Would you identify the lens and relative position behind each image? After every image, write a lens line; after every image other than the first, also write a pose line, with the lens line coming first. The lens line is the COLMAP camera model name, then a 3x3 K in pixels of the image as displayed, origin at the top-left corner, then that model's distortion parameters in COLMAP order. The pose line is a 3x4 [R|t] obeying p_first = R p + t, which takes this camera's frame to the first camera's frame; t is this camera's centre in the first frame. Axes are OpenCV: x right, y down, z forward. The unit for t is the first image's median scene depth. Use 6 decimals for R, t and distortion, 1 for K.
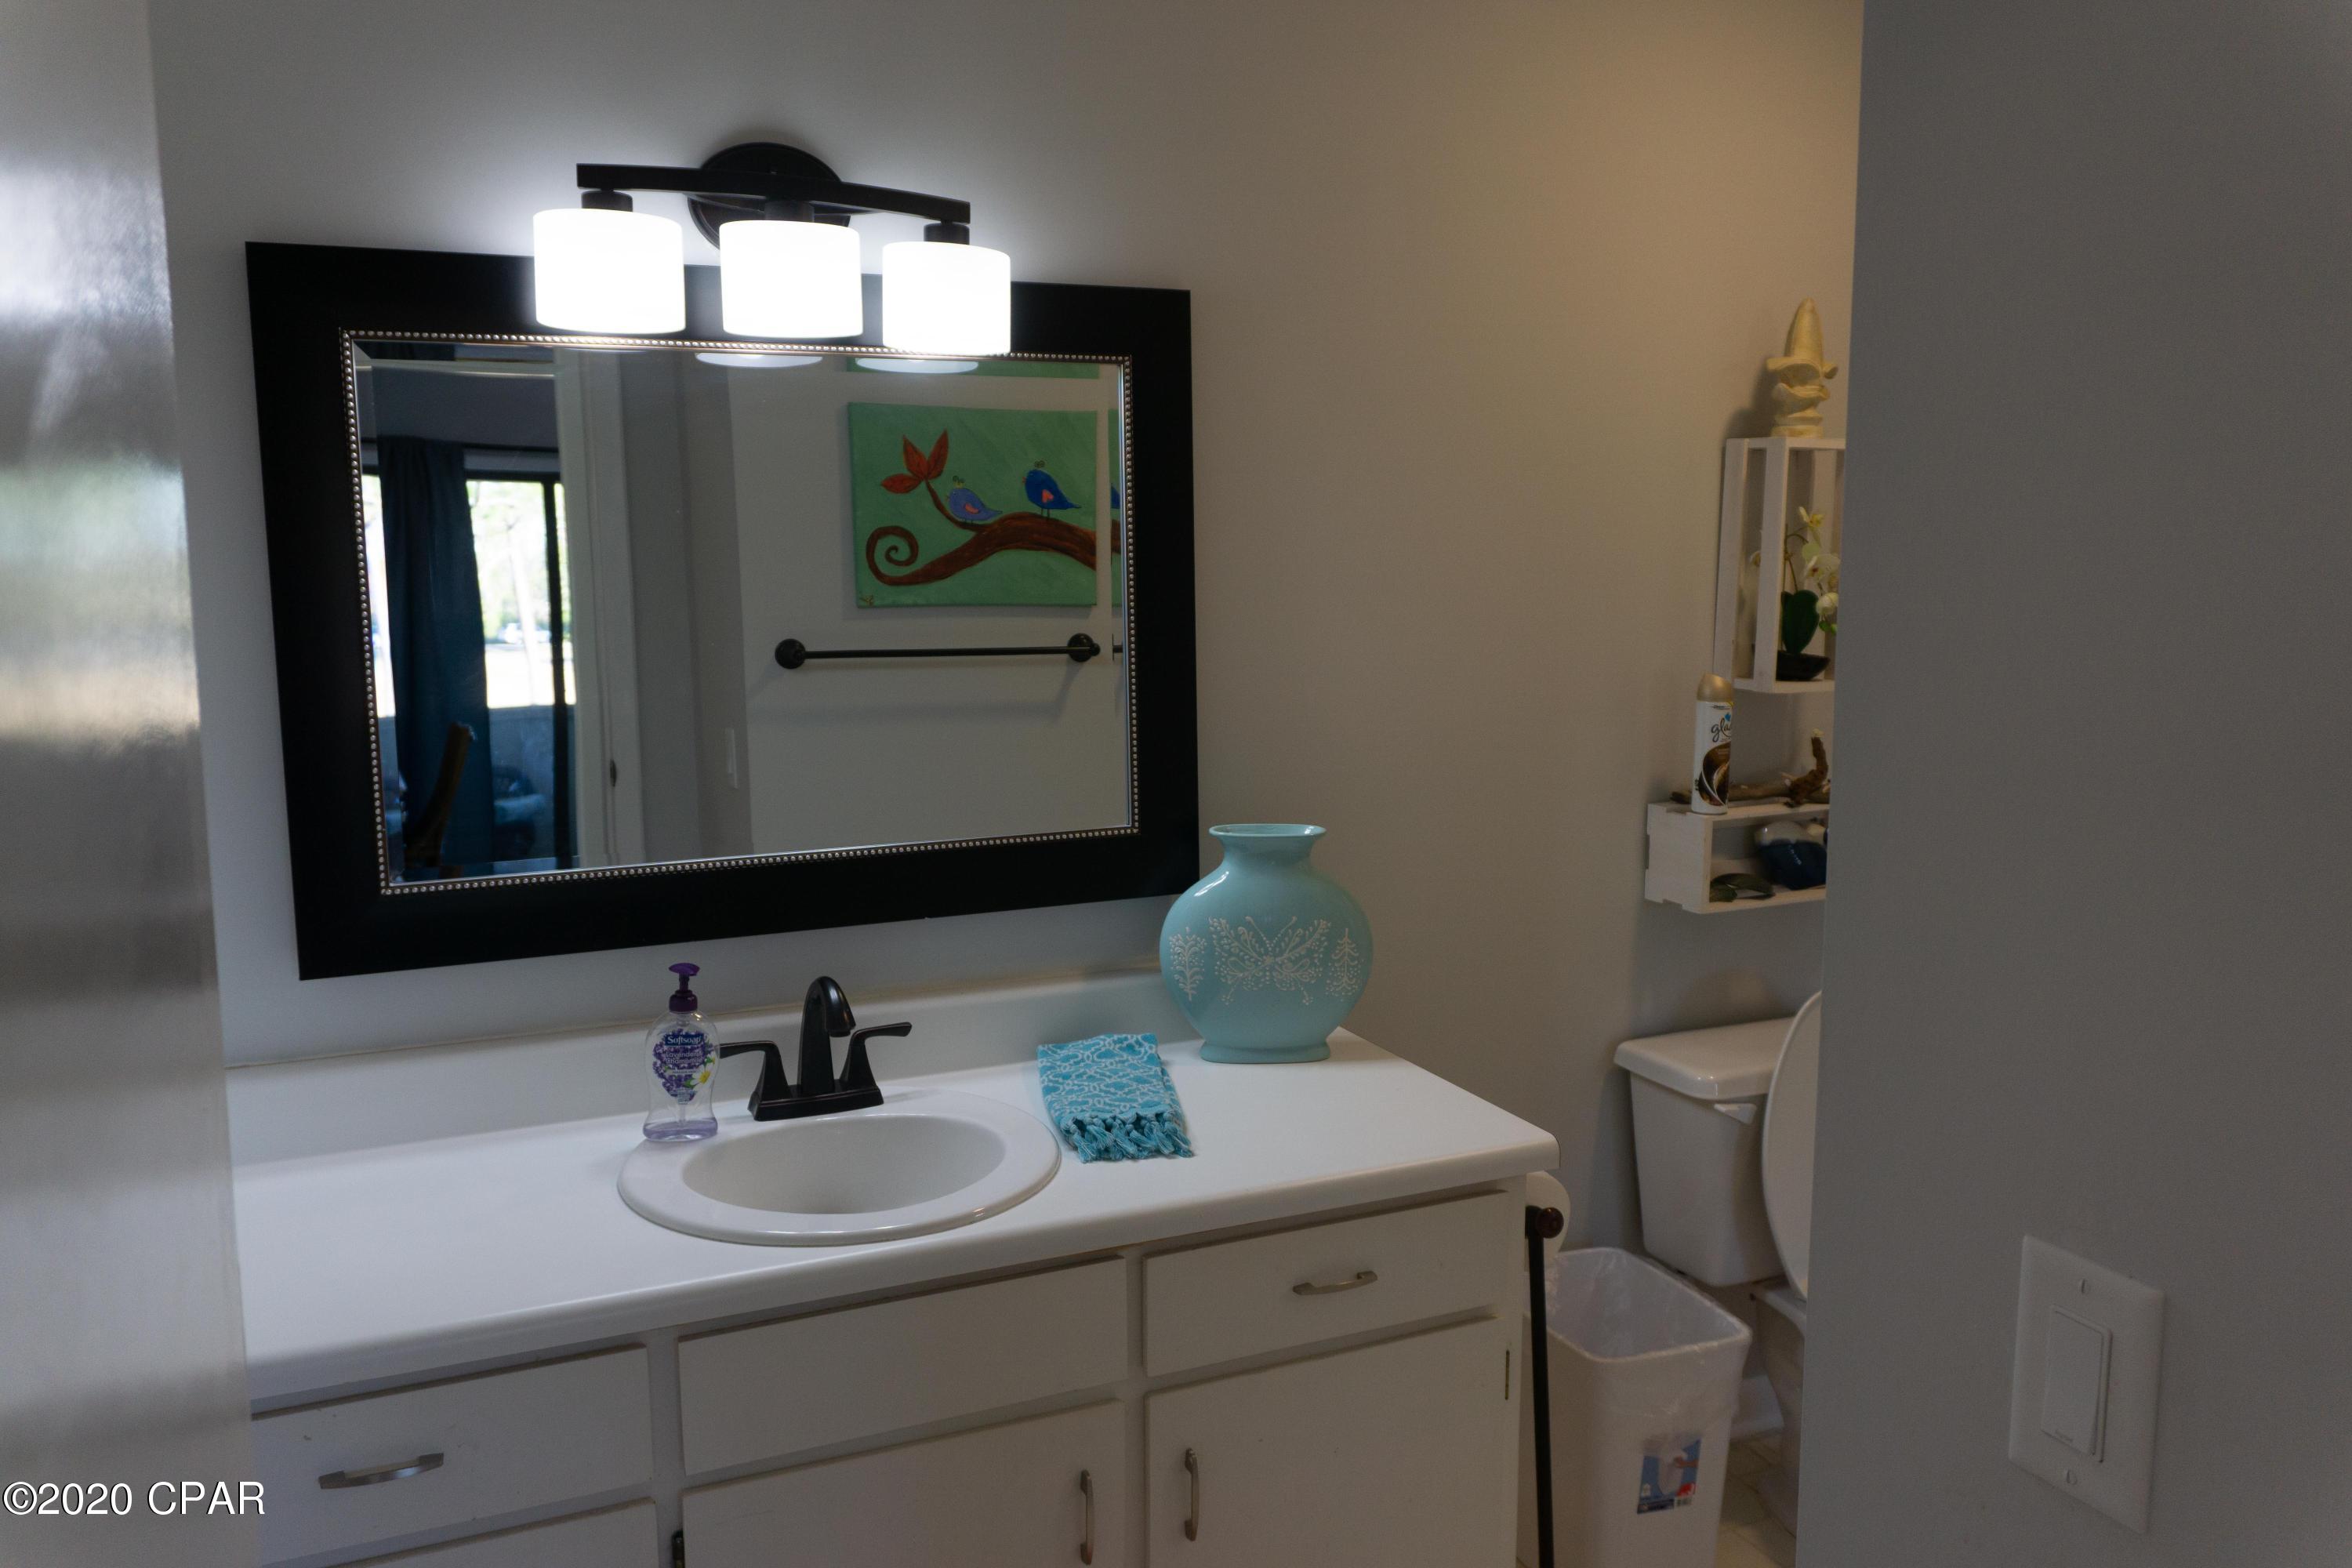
lens RADIAL K [[1809.7, 0, 1179.4], [0, 1809.7, 776.2], [0, 0, 1]] dist [0.000873, 0.005056]
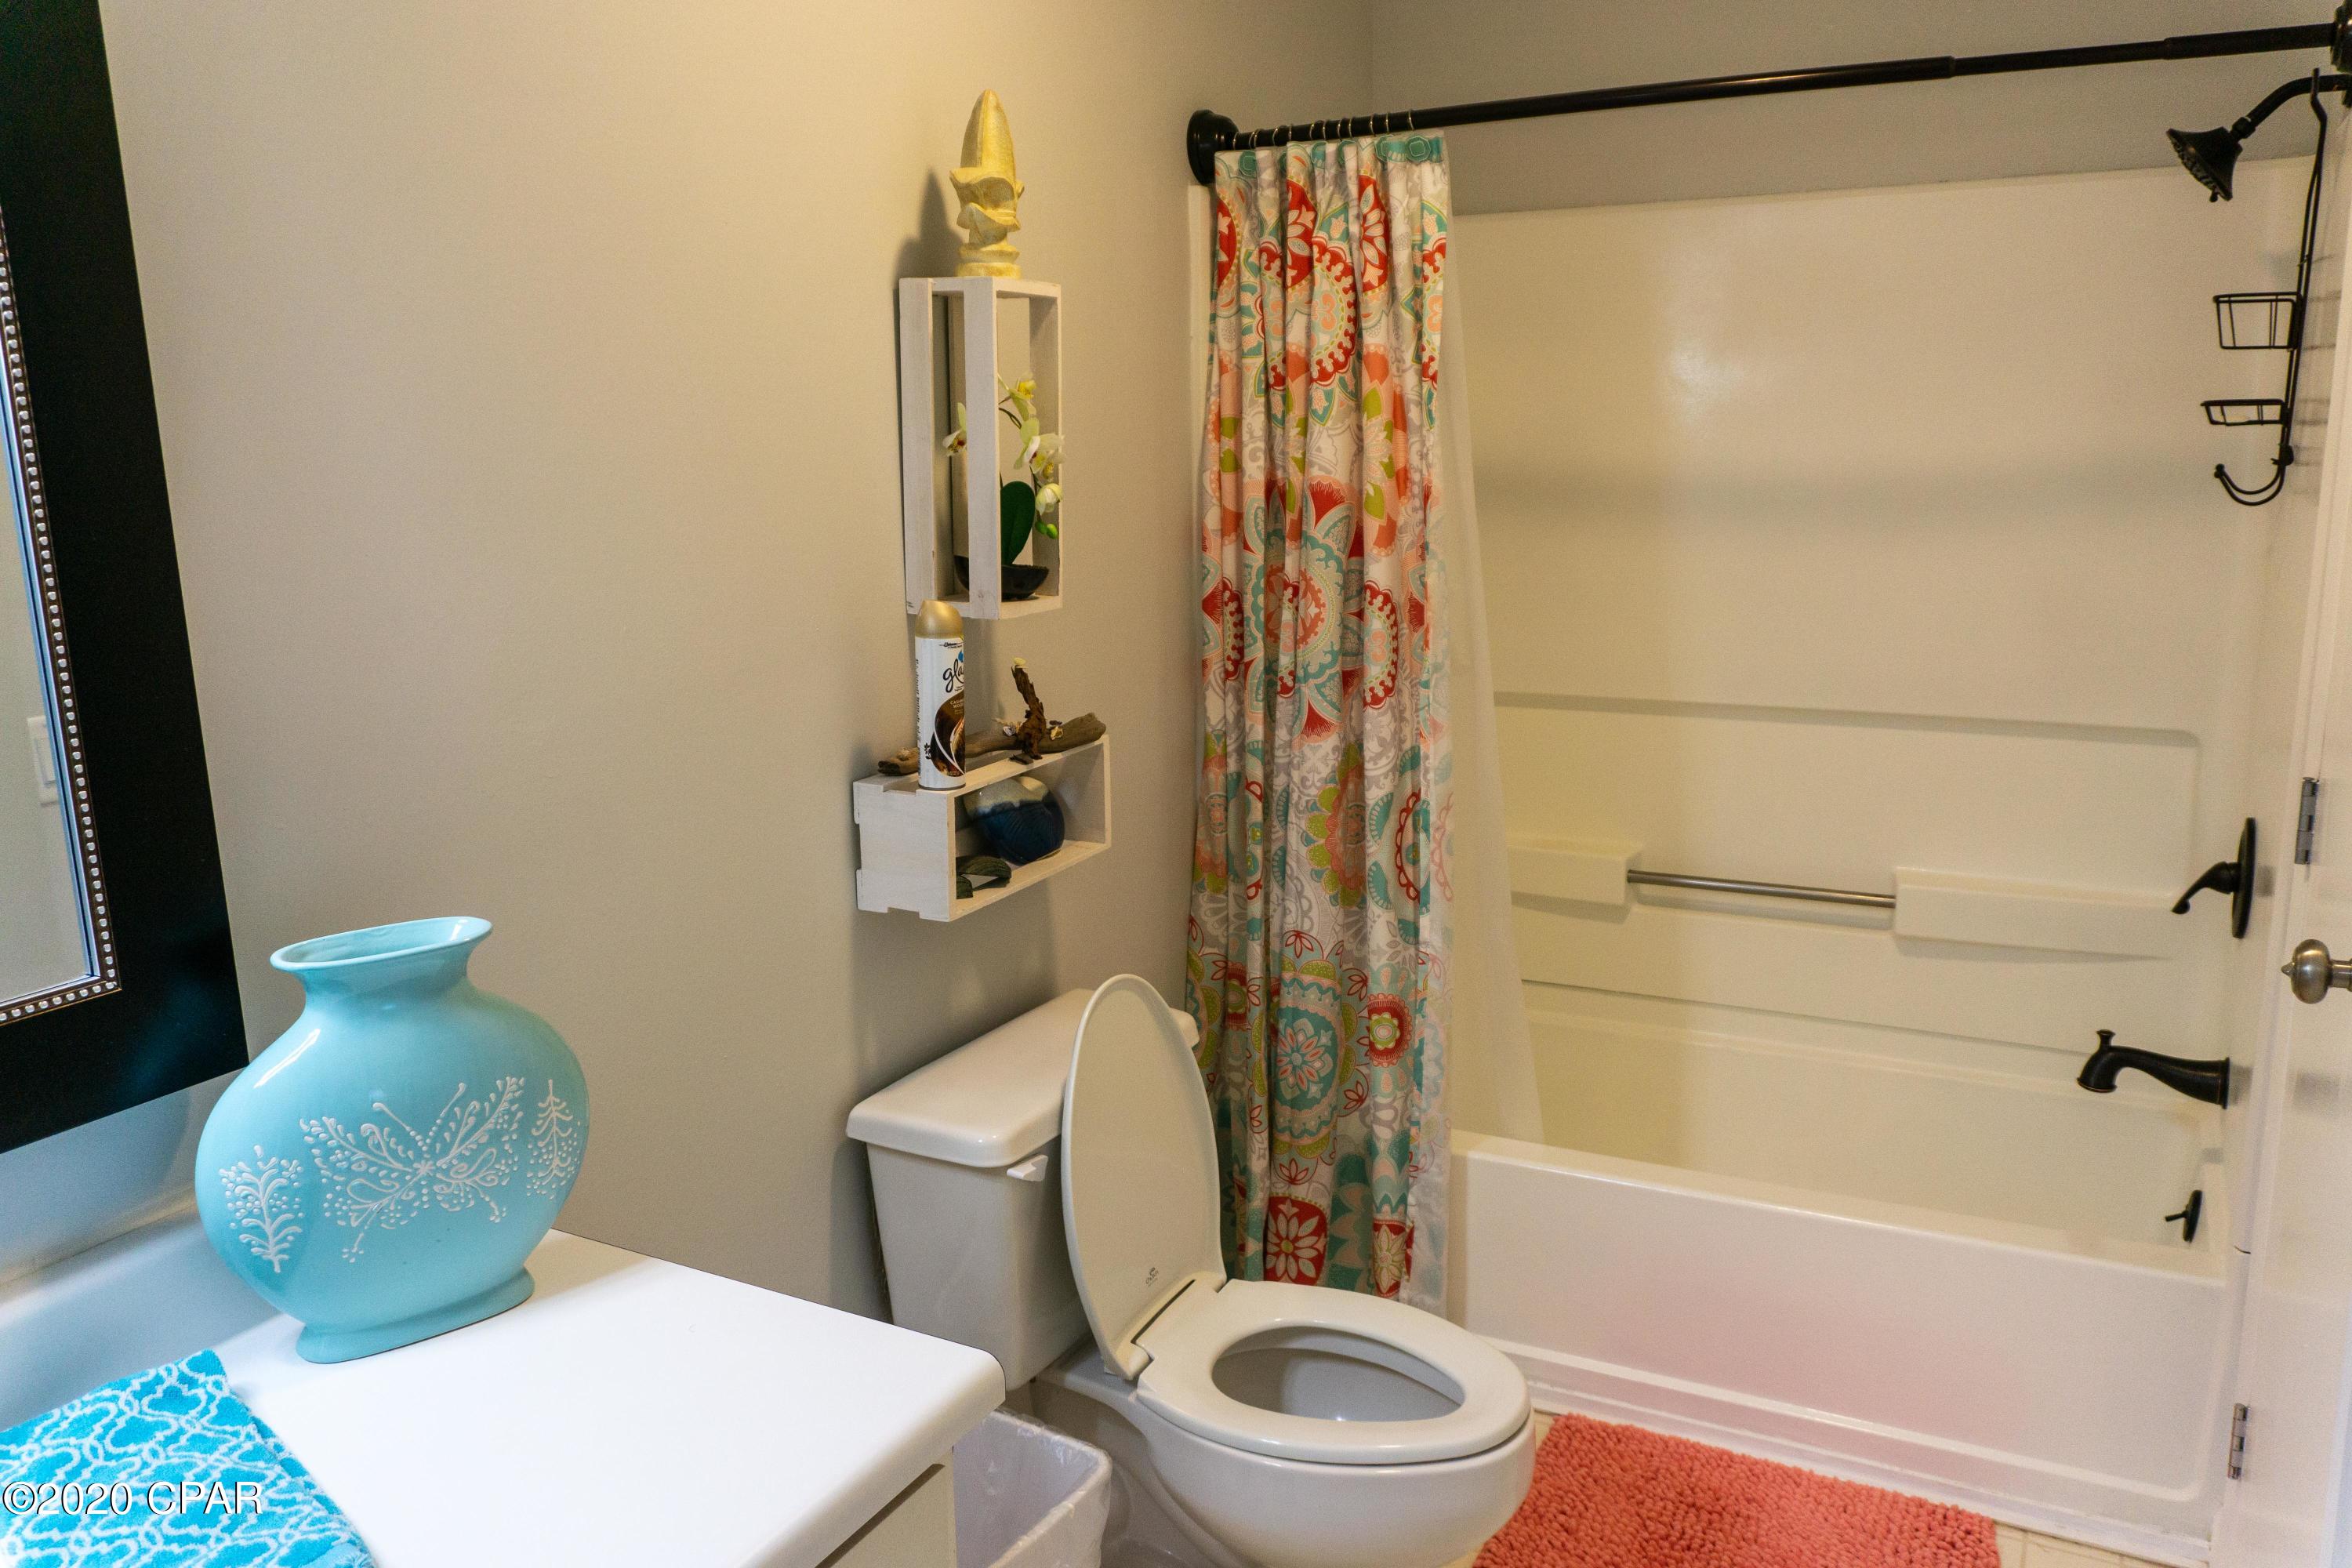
lens RADIAL K [[1809.7, 0, 1179.4], [0, 1809.7, 776.2], [0, 0, 1]] dist [0.000873, 0.005056]
pose [[0.795268, -0.131925, 0.591730, -0.071925], [0.095656, 0.991116, 0.092407, -0.044089], [-0.598664, -0.016886, 0.800822, 0.349504]]
